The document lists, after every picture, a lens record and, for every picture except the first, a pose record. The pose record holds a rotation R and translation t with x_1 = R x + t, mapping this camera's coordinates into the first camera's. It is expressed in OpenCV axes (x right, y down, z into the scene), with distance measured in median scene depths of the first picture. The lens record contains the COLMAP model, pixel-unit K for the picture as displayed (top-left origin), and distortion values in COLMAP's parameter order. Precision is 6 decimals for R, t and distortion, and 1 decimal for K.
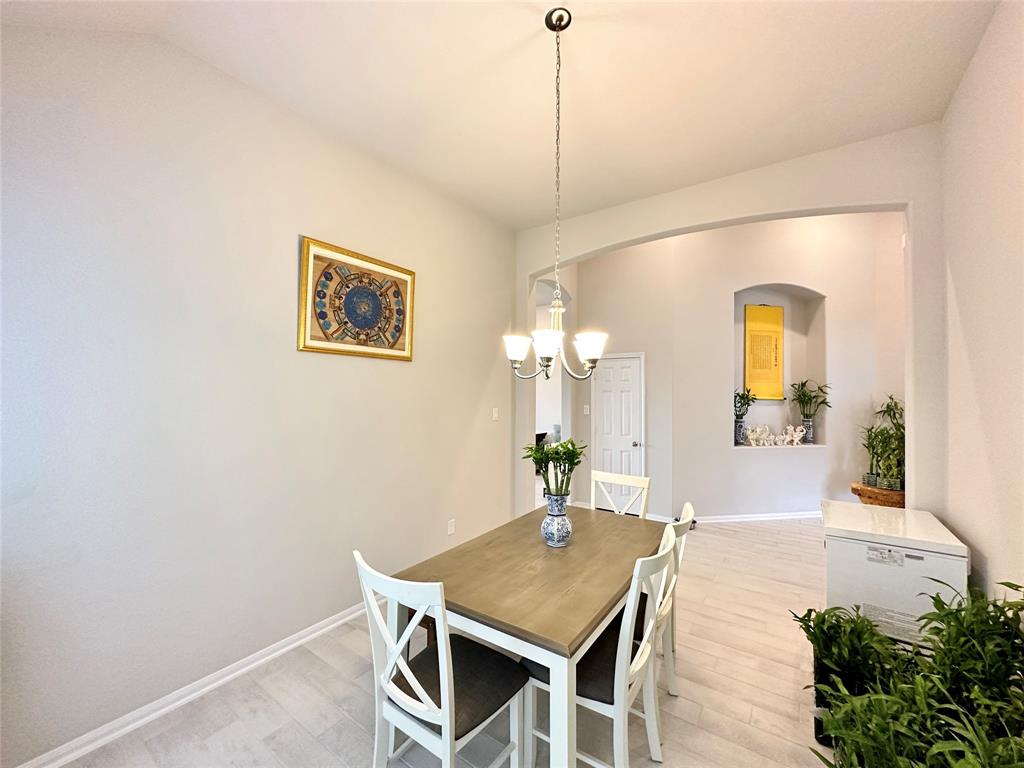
lens RADIAL K [[417.6, 0, 511.2], [0, 417.6, 382.7], [0, 0, 1]] dist [-0.000171, 0.000003]
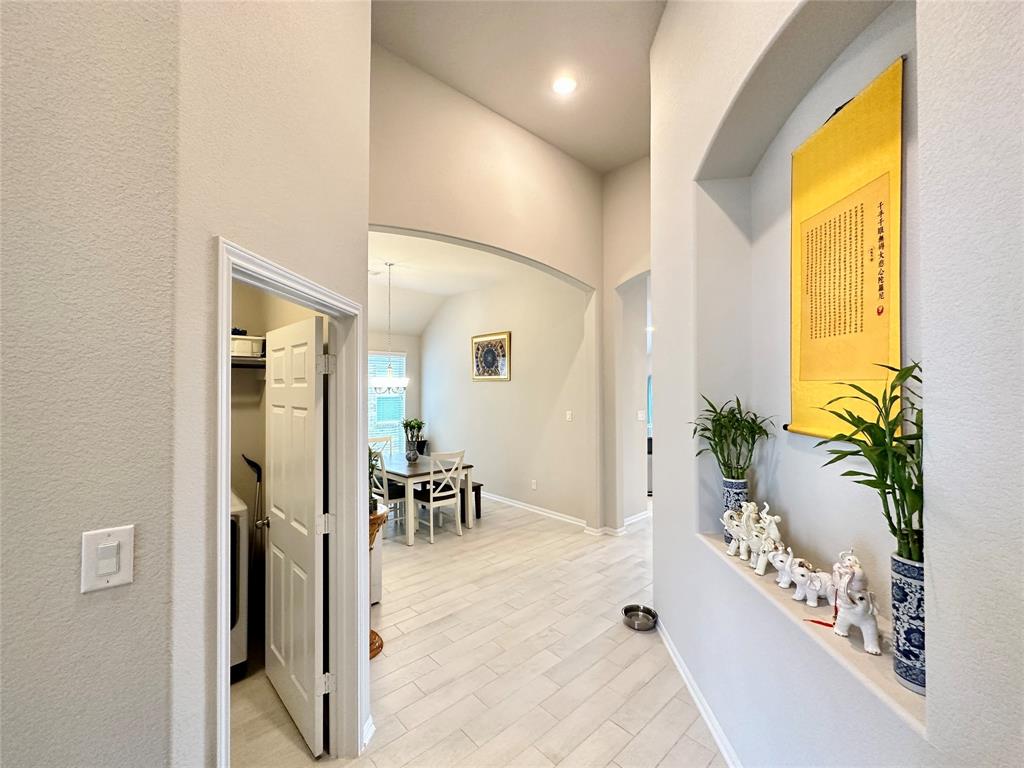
lens RADIAL K [[417.6, 0, 511.1], [0, 417.6, 388.7], [0, 0, 1]] dist [-0.000171, 0.000003]
pose [[-0.212824, -0.004772, -0.977079, 1.768671], [0.026458, 0.999593, -0.010645, 0.003719], [0.976732, -0.028117, -0.212612, 1.590337]]
